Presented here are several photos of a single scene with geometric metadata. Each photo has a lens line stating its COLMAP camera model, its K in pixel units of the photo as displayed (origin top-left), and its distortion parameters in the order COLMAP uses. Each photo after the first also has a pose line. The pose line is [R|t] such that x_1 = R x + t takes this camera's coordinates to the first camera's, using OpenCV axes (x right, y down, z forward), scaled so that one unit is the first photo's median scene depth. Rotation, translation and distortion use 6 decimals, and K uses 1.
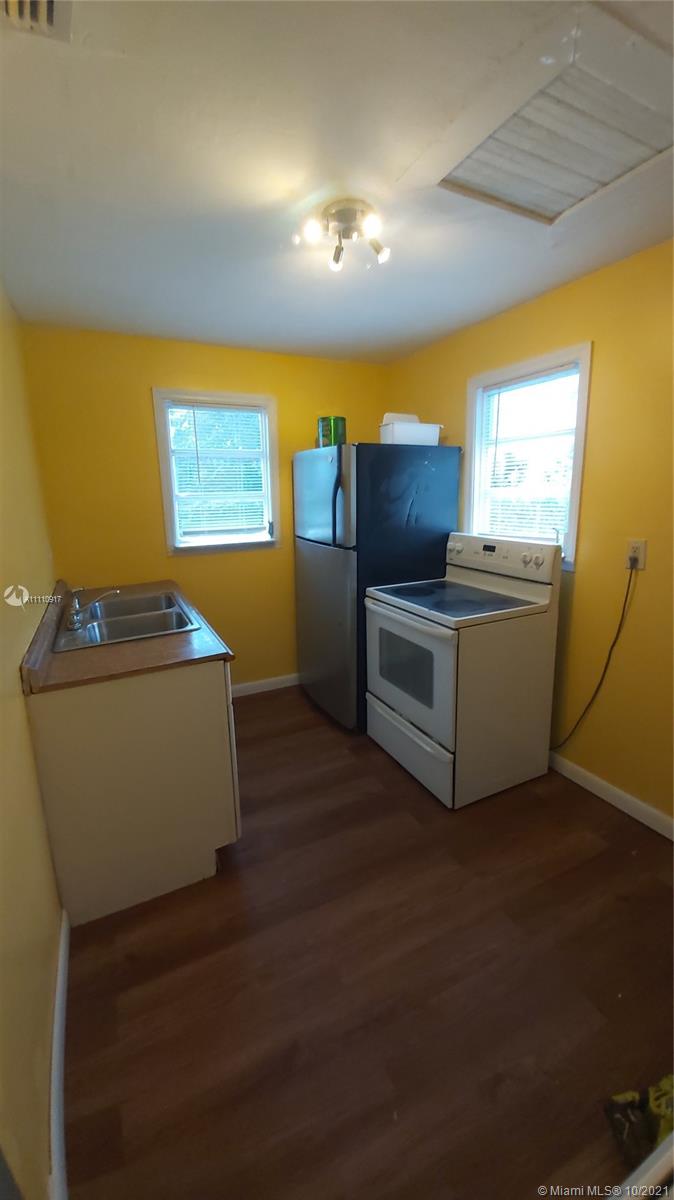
lens RADIAL K [[469.9, 0, 332.9], [0, 469.9, 589.1], [0, 0, 1]] dist [-0.010914, -0.001818]
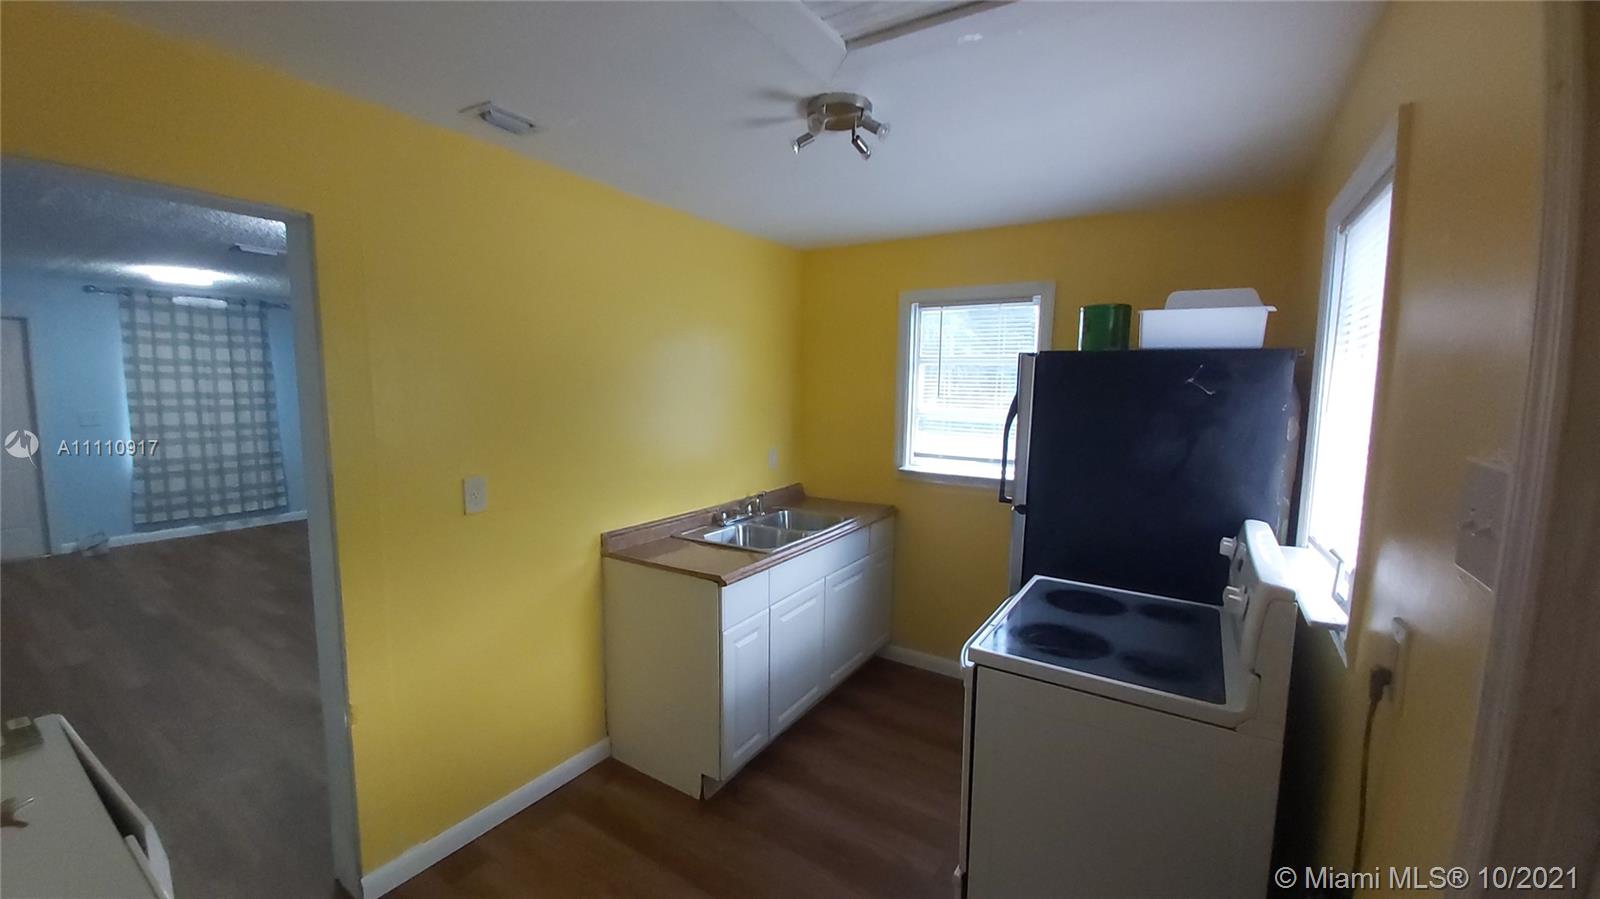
lens RADIAL K [[626.5, 0, 802.3], [0, 626.5, 448.7], [0, 0, 1]] dist [-0.010914, -0.001818]
pose [[0.508252, 0.111022, -0.854022, 0.662489], [-0.195228, 0.980693, 0.011304, -0.123648], [0.838788, 0.160984, 0.520114, 0.284381]]
